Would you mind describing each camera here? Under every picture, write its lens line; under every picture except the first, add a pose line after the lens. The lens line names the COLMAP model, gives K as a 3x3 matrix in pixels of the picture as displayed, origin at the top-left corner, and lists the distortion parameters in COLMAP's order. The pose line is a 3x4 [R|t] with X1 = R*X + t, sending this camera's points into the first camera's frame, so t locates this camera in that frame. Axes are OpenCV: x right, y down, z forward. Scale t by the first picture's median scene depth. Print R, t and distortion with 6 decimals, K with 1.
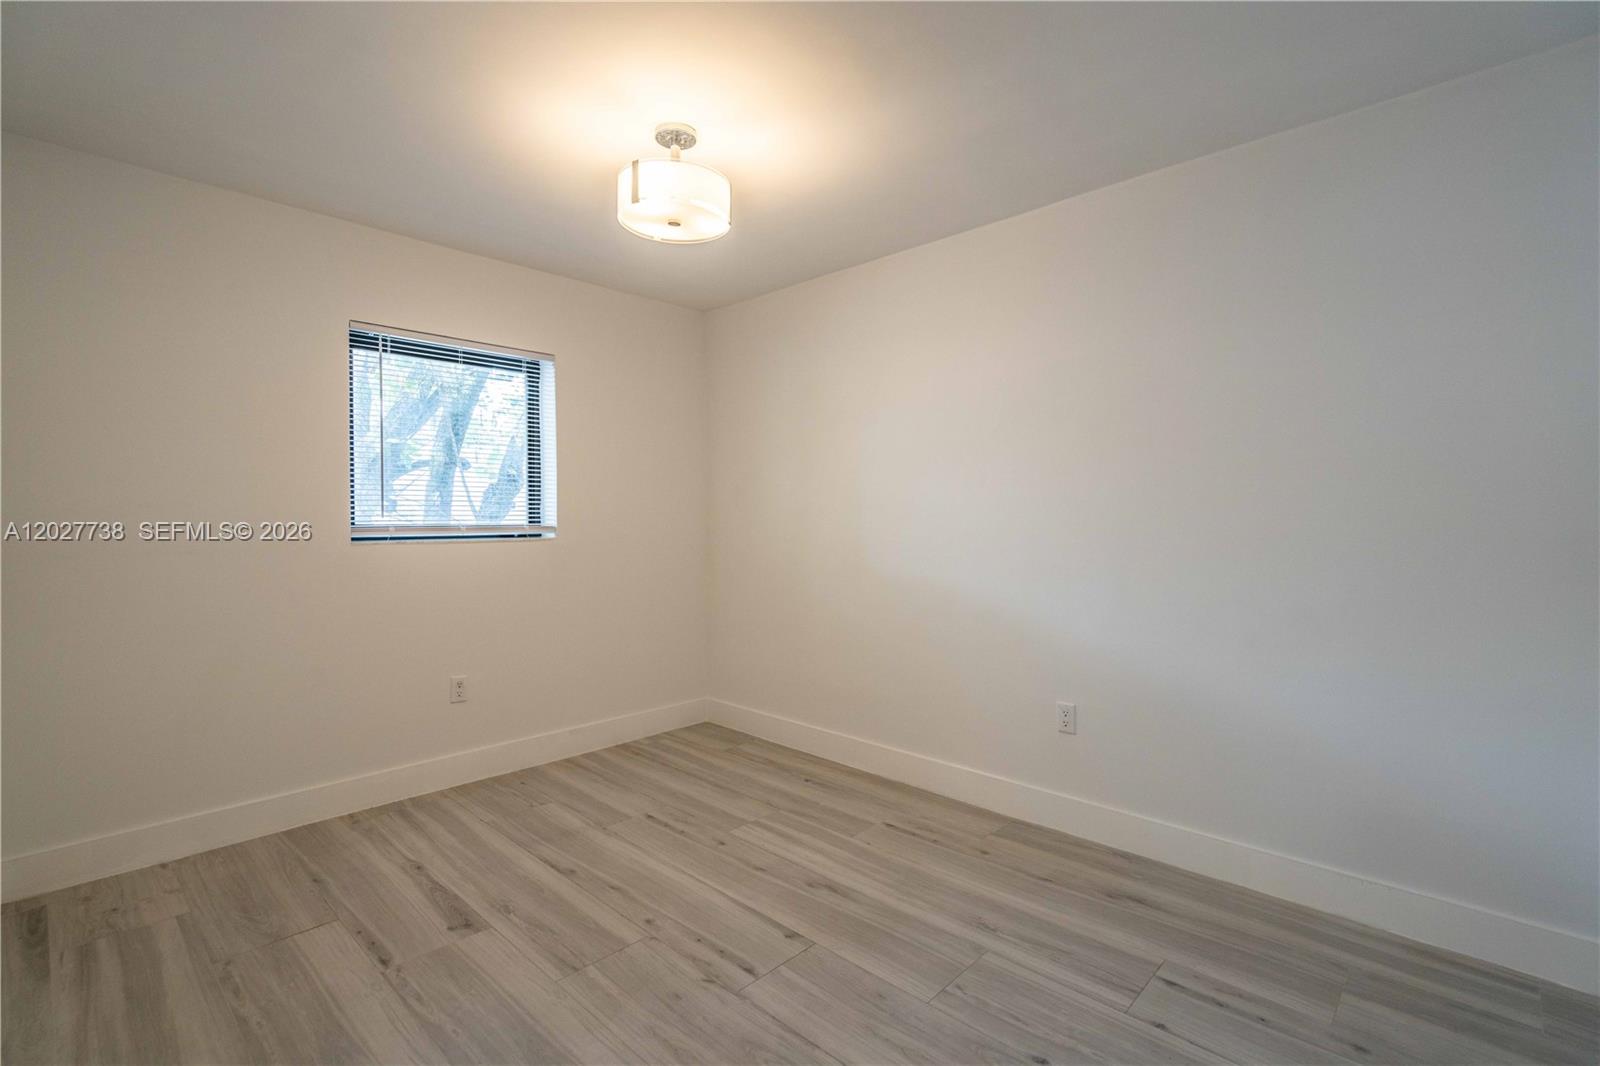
lens RADIAL K [[738.0, 0, 806.1], [0, 738.0, 525.0], [0, 0, 1]] dist [-0.003502, 0.000544]
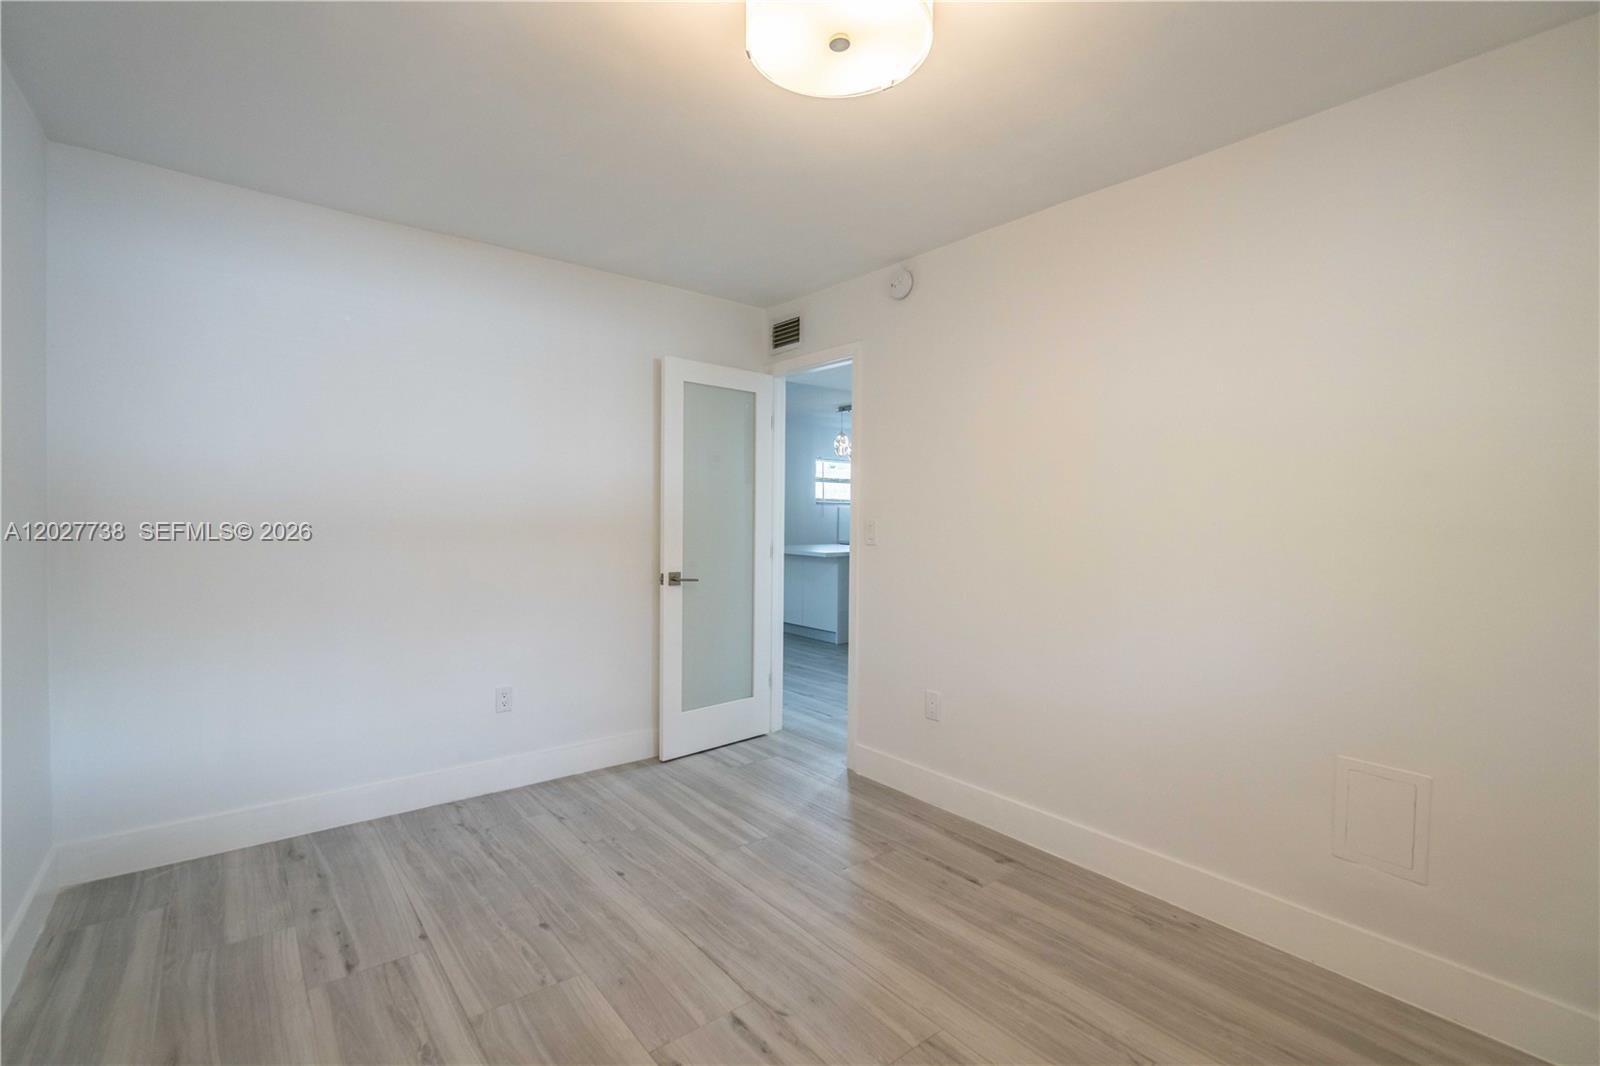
lens RADIAL K [[738.0, 0, 808.2], [0, 738.0, 531.4], [0, 0, 1]] dist [-0.003502, 0.000544]
pose [[-0.991349, -0.013736, 0.130534, -0.206538], [-0.007898, 0.998949, 0.045139, -0.039135], [-0.131017, 0.043718, -0.990416, 1.399761]]
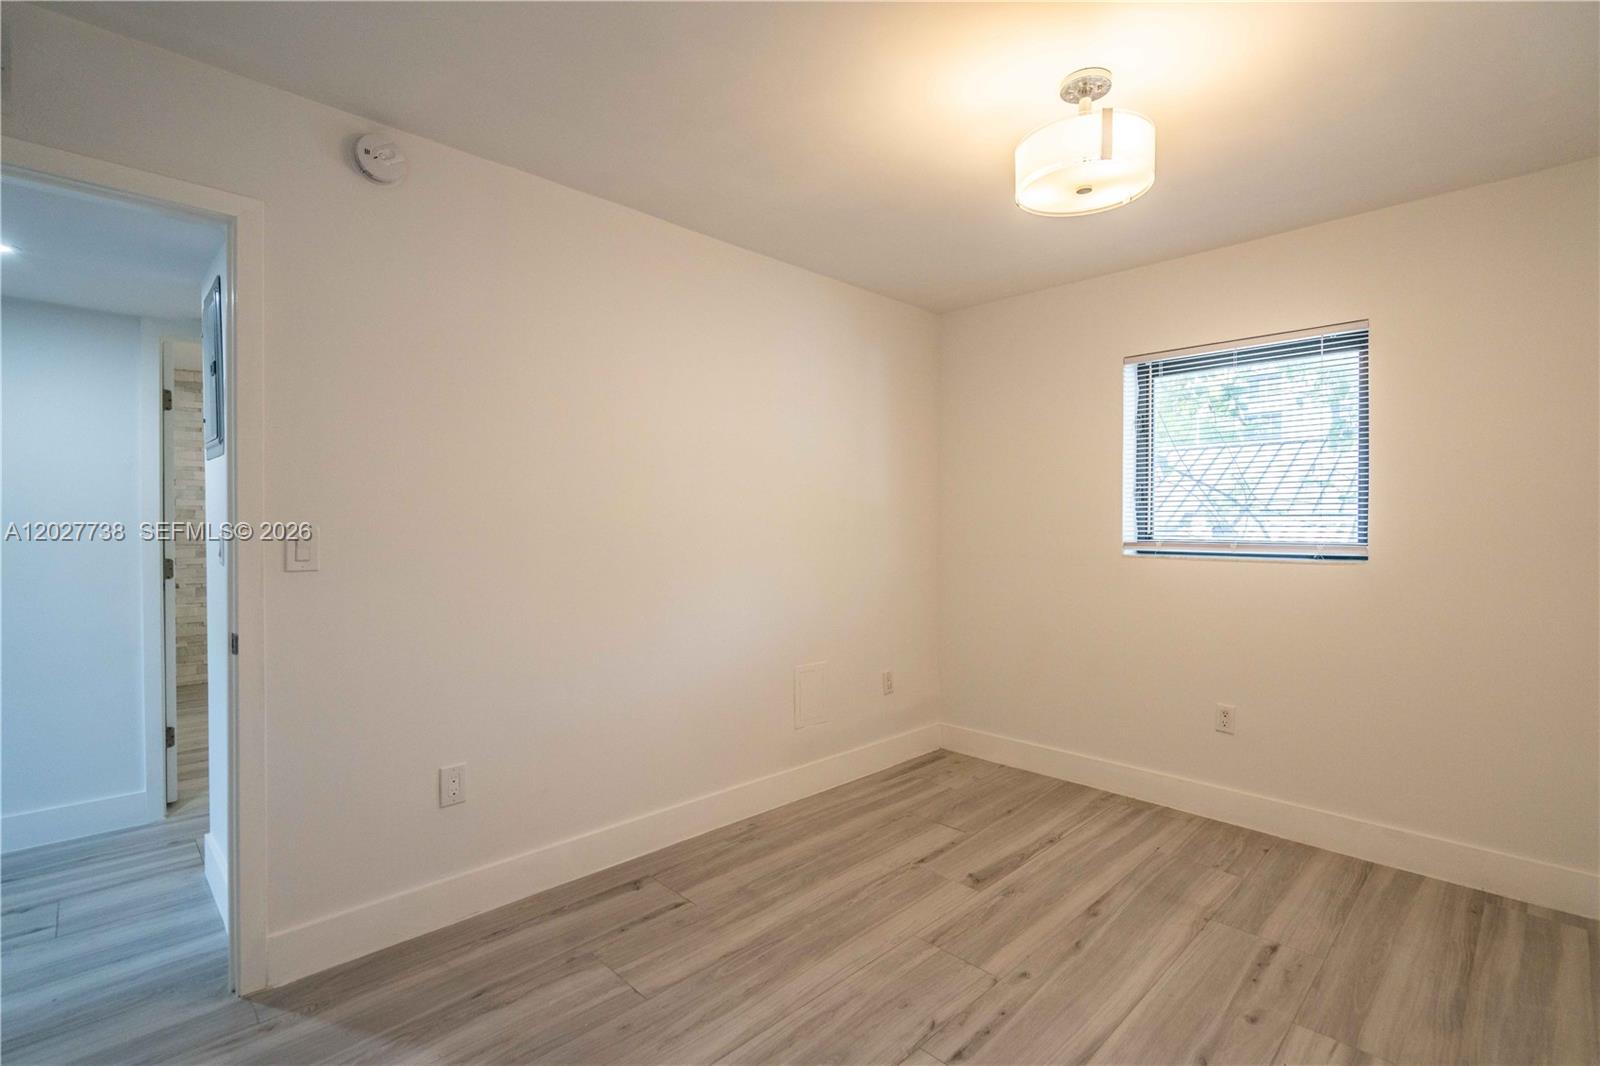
lens RADIAL K [[738.0, 0, 799.0], [0, 738.0, 526.6], [0, 0, 1]] dist [-0.003502, 0.000544]
pose [[-0.042978, 0.005557, -0.999061, 0.597562], [-0.017474, 0.999827, 0.006313, -0.019194], [0.998923, 0.017729, -0.042874, 0.624528]]
